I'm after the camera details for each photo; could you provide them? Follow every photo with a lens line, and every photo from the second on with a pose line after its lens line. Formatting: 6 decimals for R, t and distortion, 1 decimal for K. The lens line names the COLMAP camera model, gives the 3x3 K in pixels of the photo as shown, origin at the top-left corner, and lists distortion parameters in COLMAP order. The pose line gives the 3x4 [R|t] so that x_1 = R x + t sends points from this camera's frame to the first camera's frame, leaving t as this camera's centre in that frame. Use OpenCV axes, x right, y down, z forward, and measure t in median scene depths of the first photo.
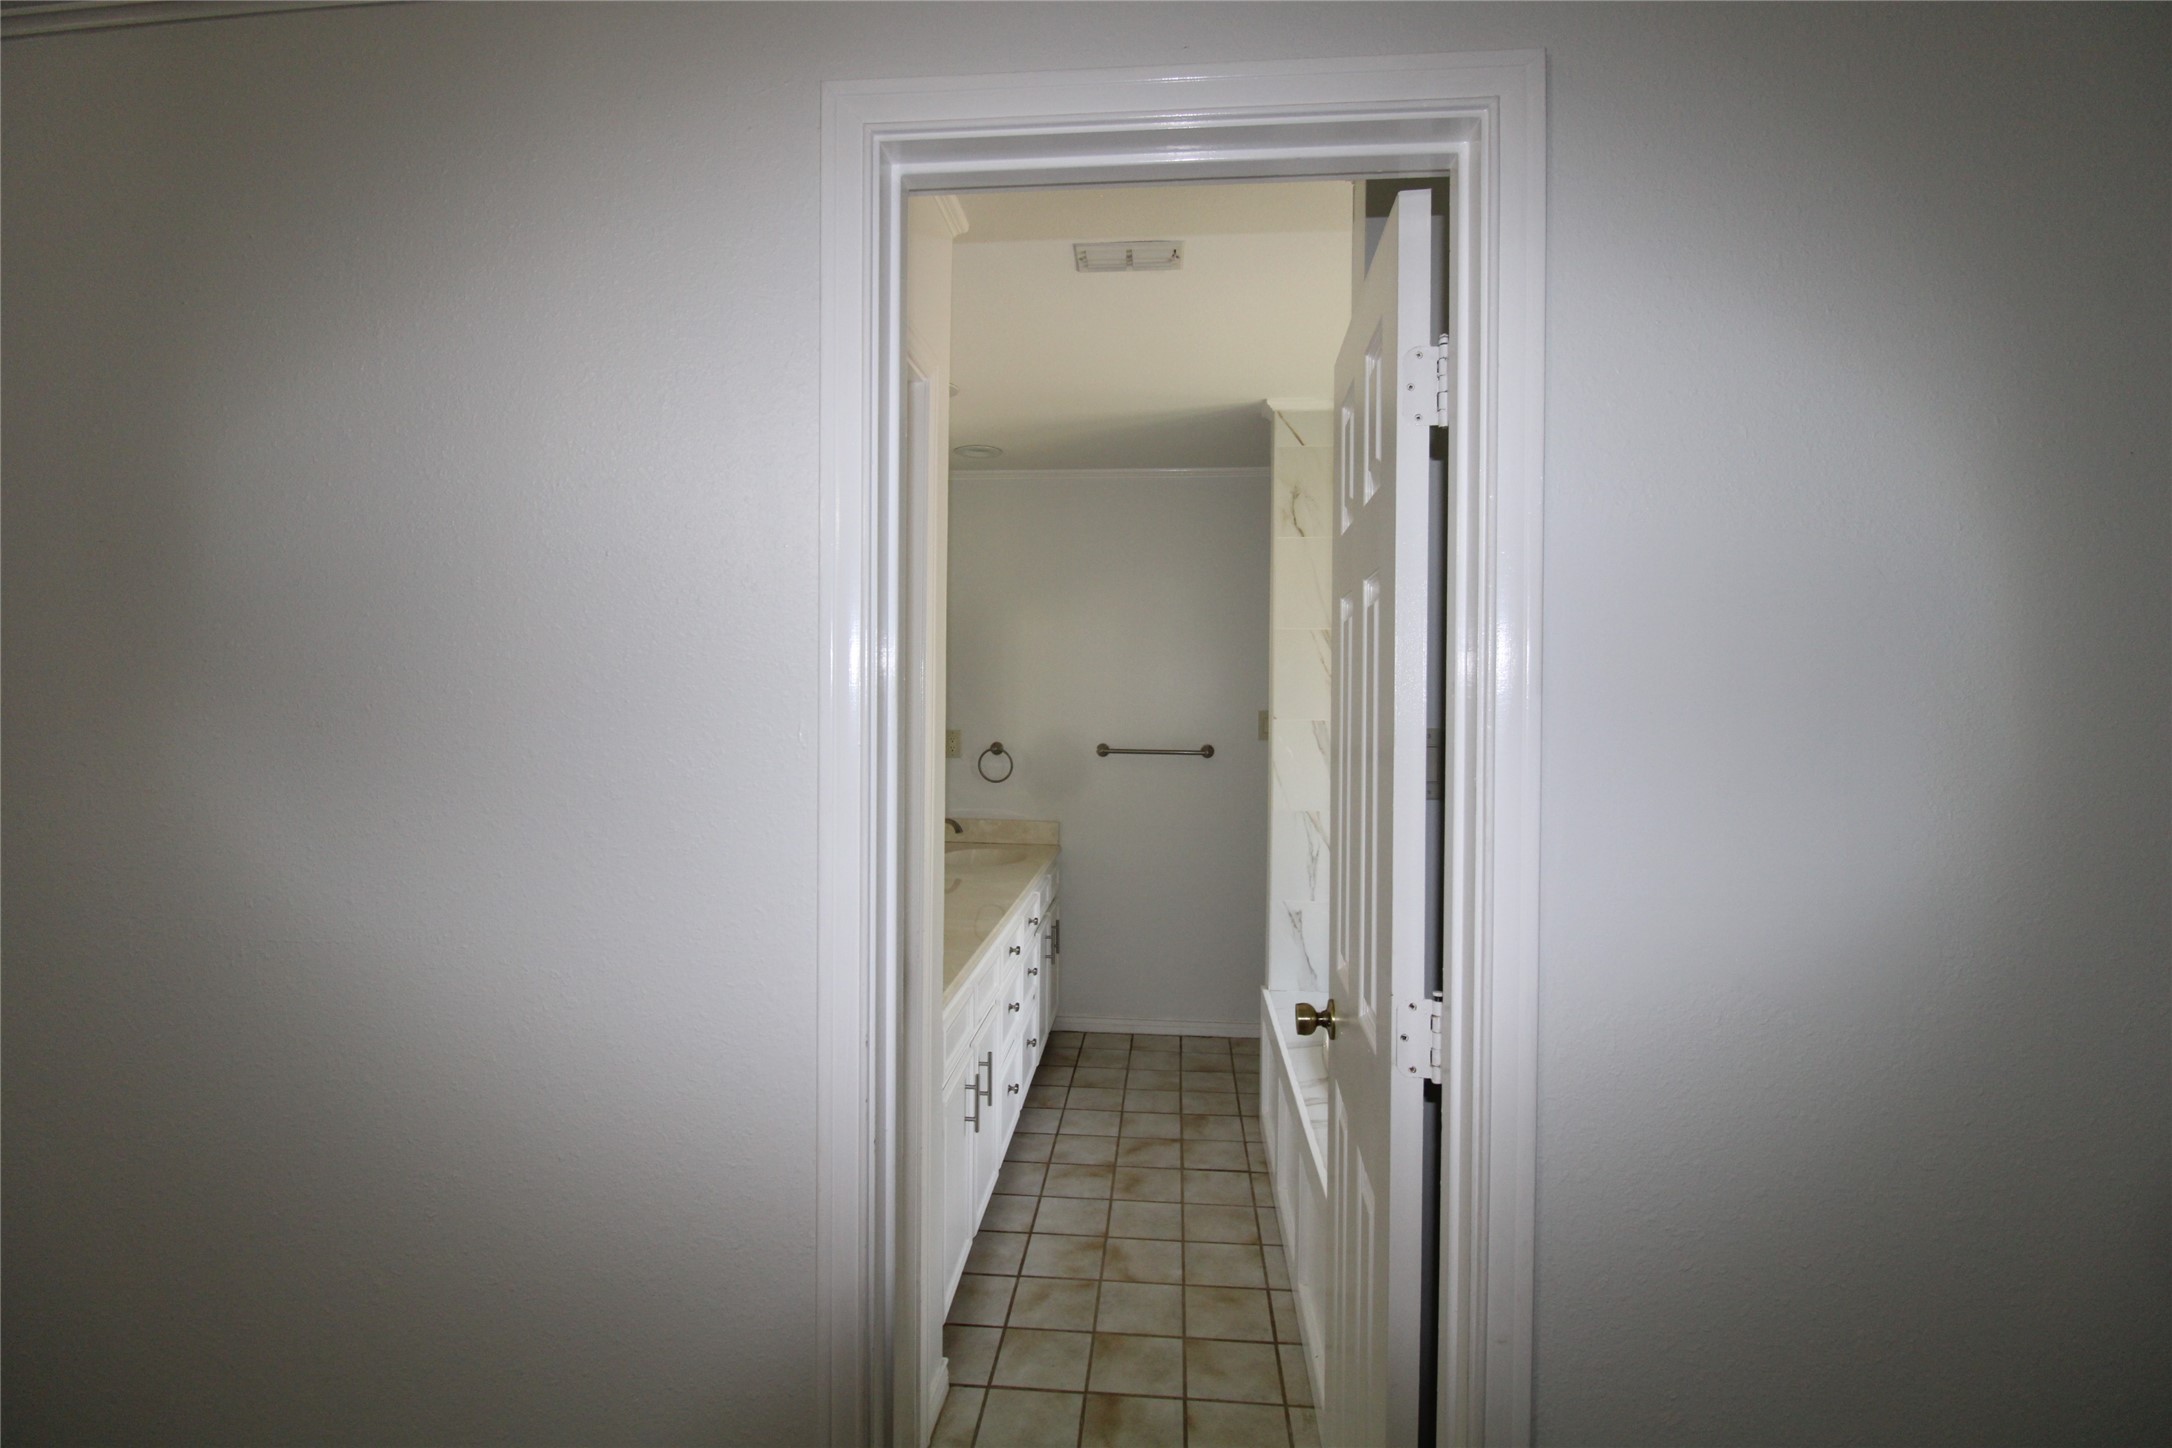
lens RADIAL K [[1011.8, 0, 1086.0], [0, 1011.8, 724.0], [0, 0, 1]] dist [-0.001917, -0.000341]
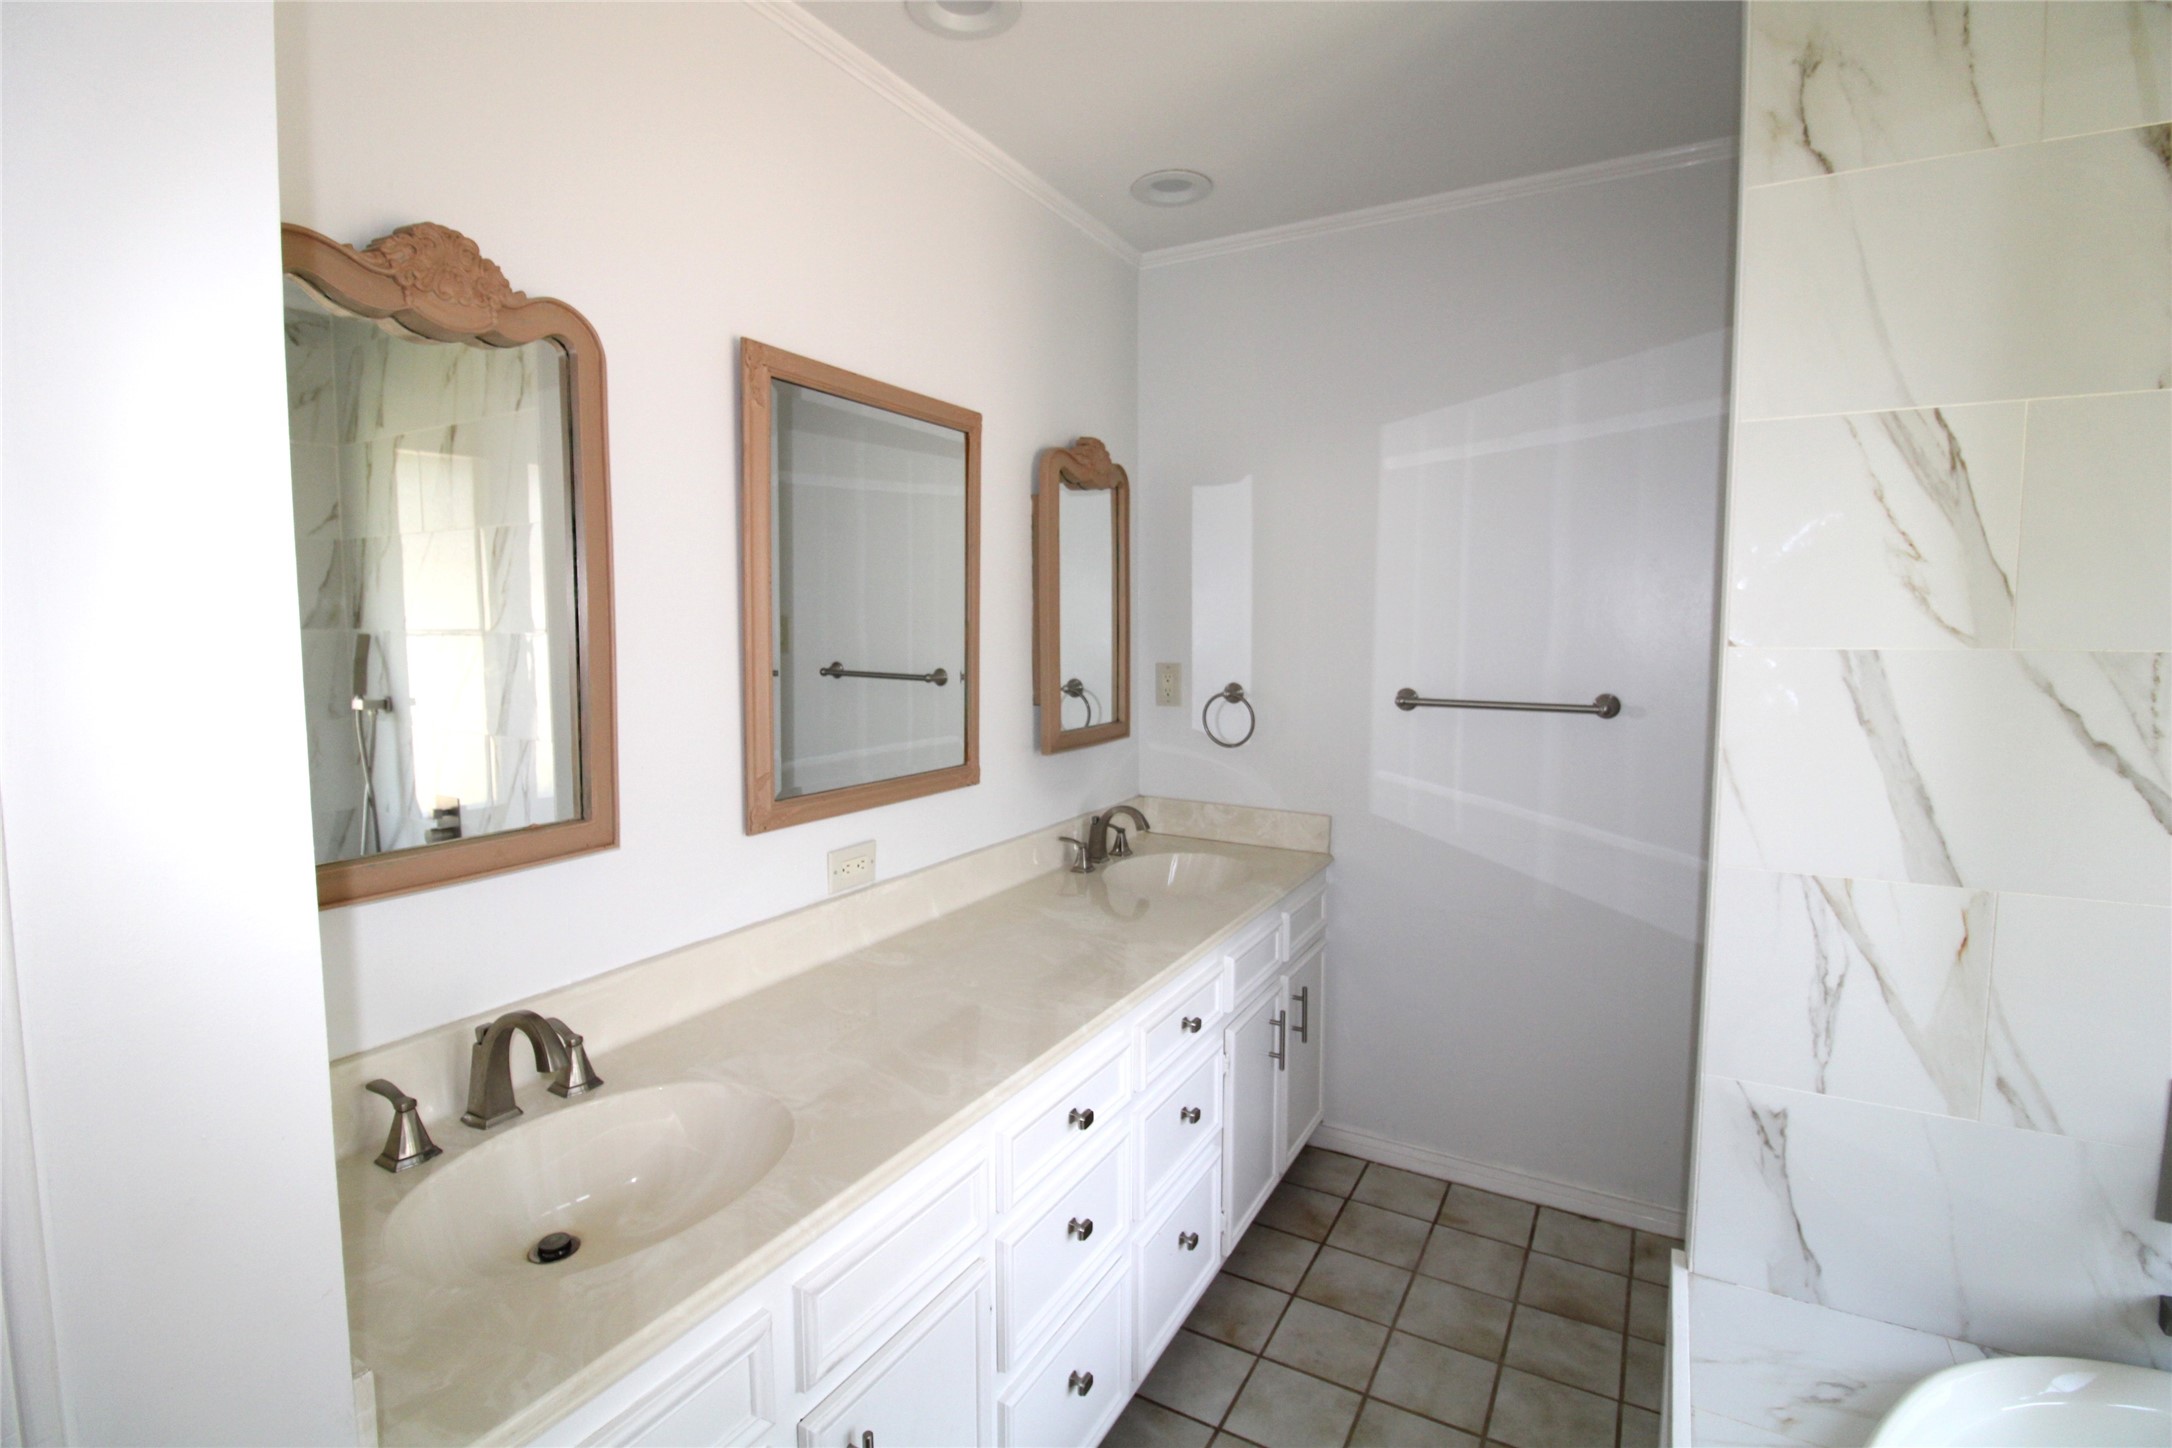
lens RADIAL K [[992.9, 0, 1096.9], [0, 992.9, 710.3], [0, 0, 1]] dist [-0.001621, -0.016828]
pose [[0.907005, 0.027556, -0.420217, 0.103577], [-0.000768, 0.997963, 0.063784, -0.004718], [0.421119, -0.057530, 0.905179, 0.447047]]
